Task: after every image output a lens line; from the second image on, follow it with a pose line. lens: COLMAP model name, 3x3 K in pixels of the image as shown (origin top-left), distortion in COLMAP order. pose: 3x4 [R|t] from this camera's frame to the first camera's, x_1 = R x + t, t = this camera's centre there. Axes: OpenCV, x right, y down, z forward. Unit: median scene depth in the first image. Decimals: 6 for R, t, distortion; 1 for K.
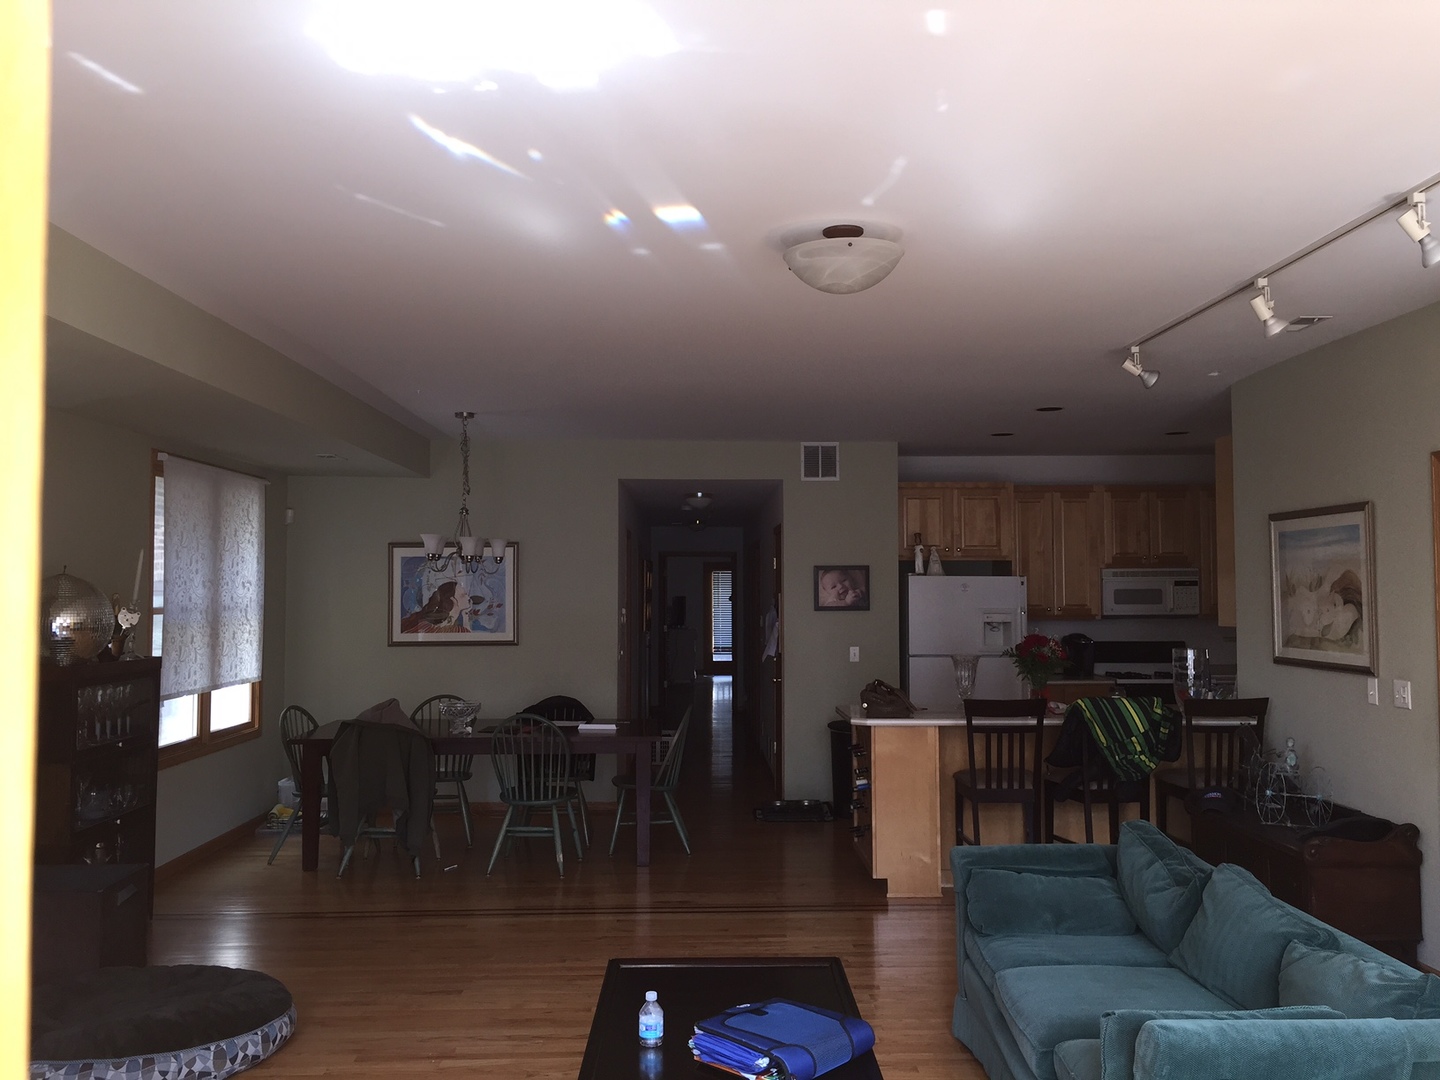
lens RADIAL K [[1235.7, 0, 719.6], [0, 1235.7, 534.0], [0, 0, 1]] dist [0.087024, -0.113096]
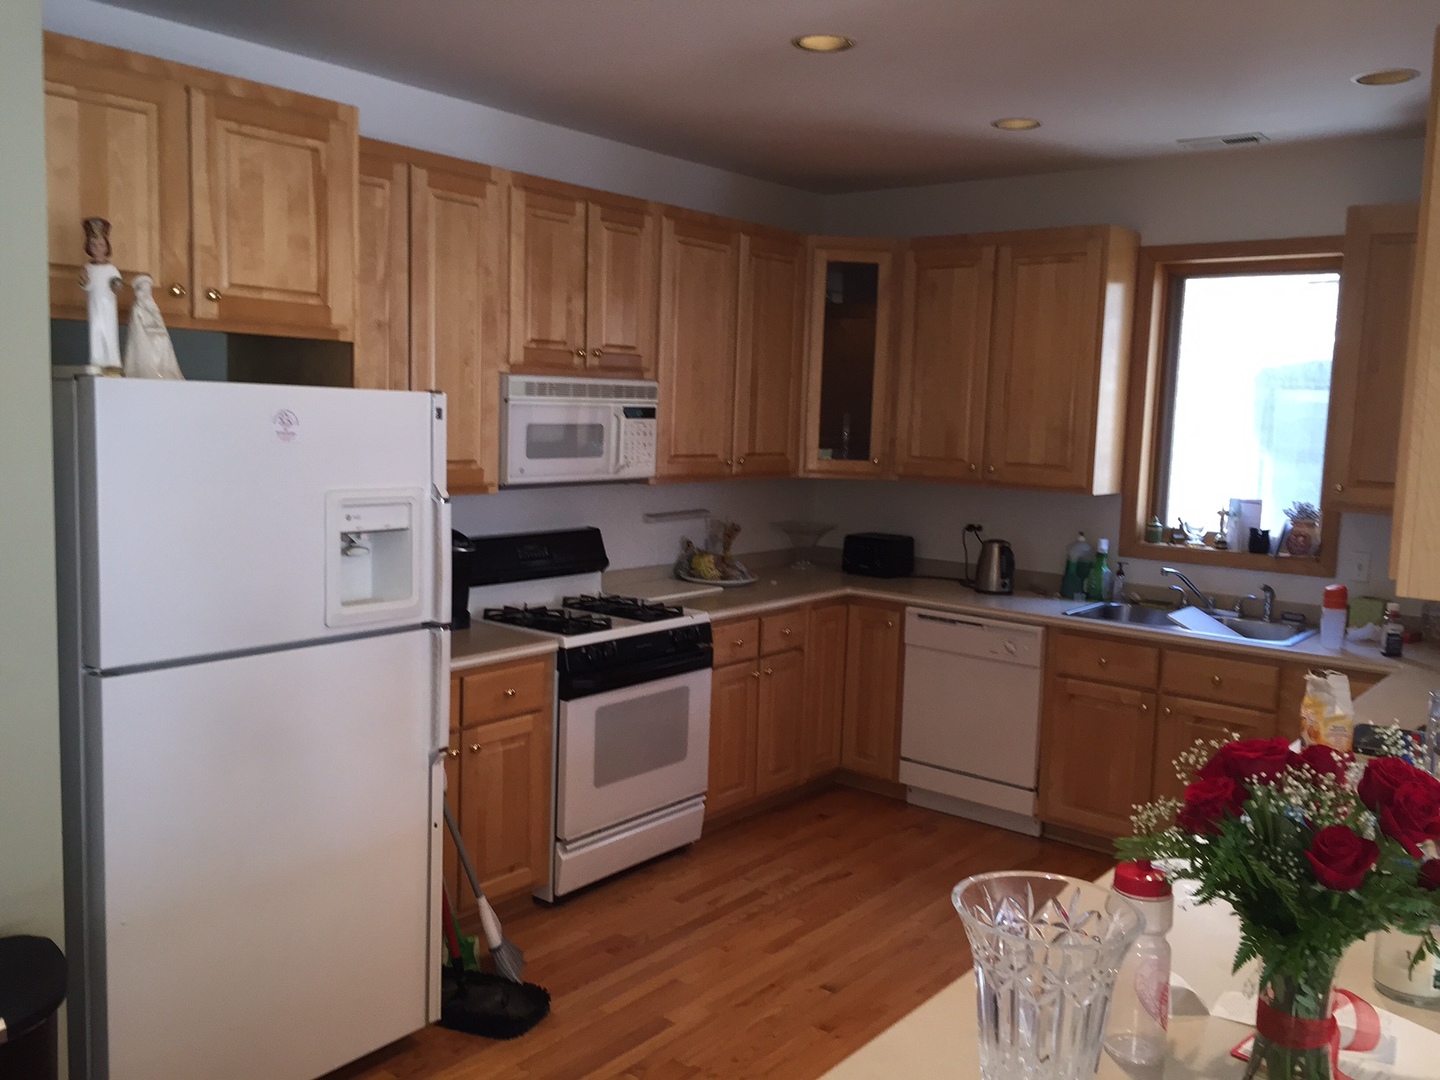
lens RADIAL K [[1235.7, 0, 719.6], [0, 1235.7, 534.0], [0, 0, 1]] dist [0.087024, -0.113096]
pose [[0.637178, -0.056110, 0.768671, 0.032945], [-0.073860, 0.988311, 0.133368, 0.023714], [-0.767169, -0.141753, 0.625586, 0.800960]]
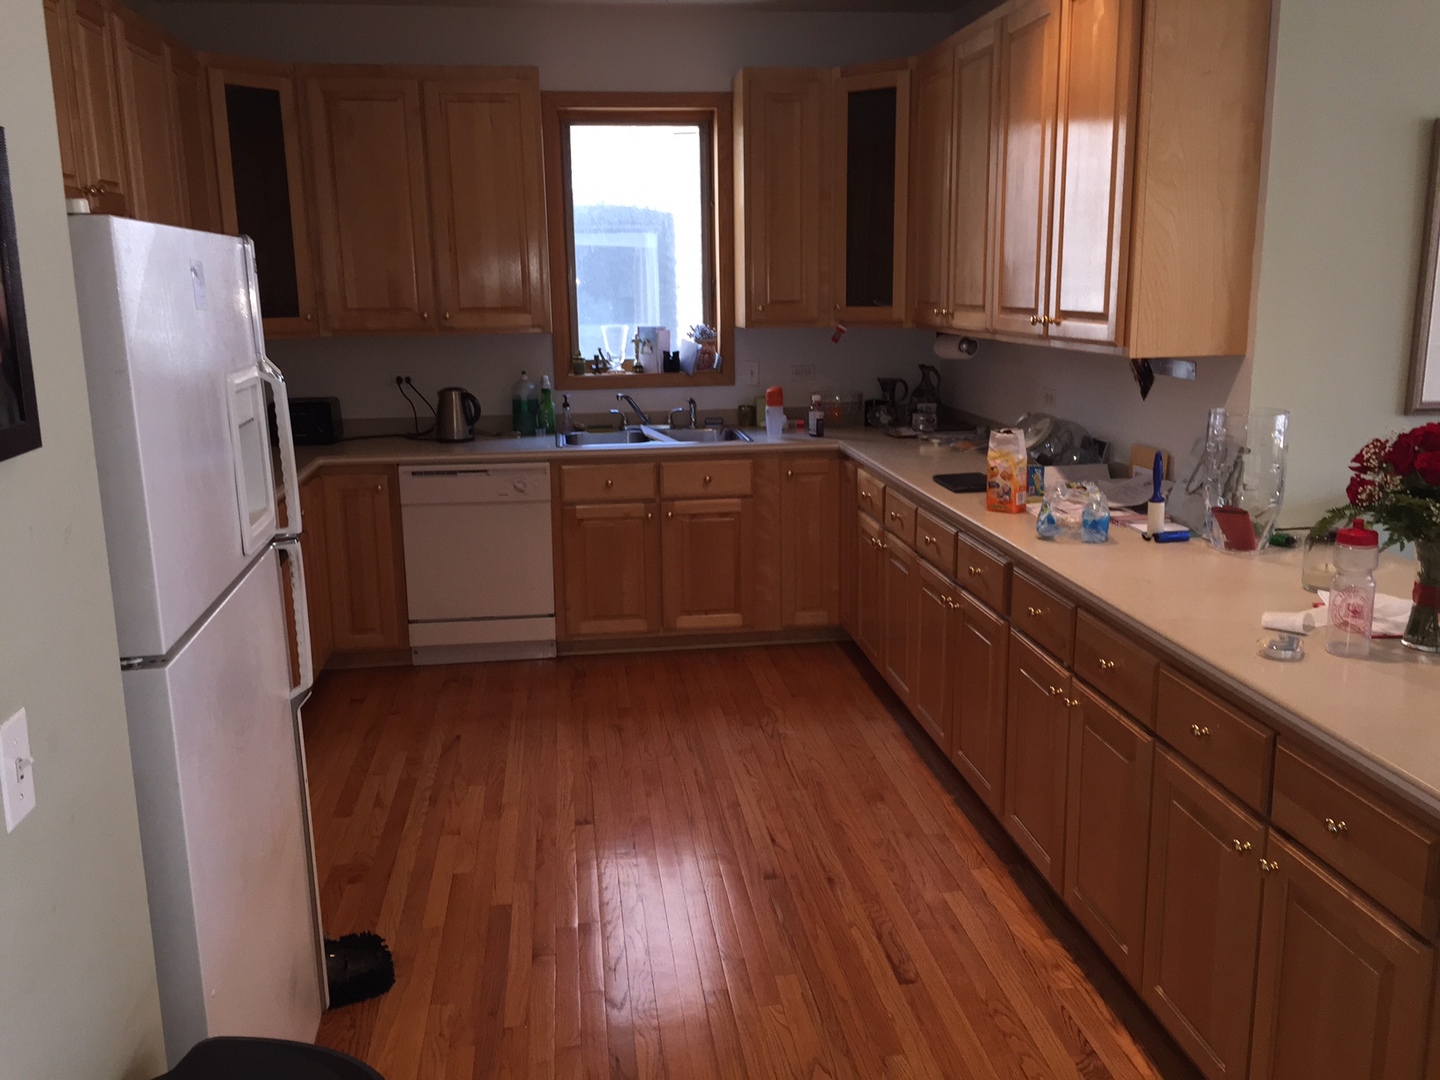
lens RADIAL K [[1235.7, 0, 719.6], [0, 1235.7, 534.0], [0, 0, 1]] dist [0.087024, -0.113096]
pose [[-0.109392, -0.202603, 0.973132, -0.040904], [-0.034198, 0.979195, 0.200021, 0.043688], [-0.993410, -0.011398, -0.114045, 1.039600]]
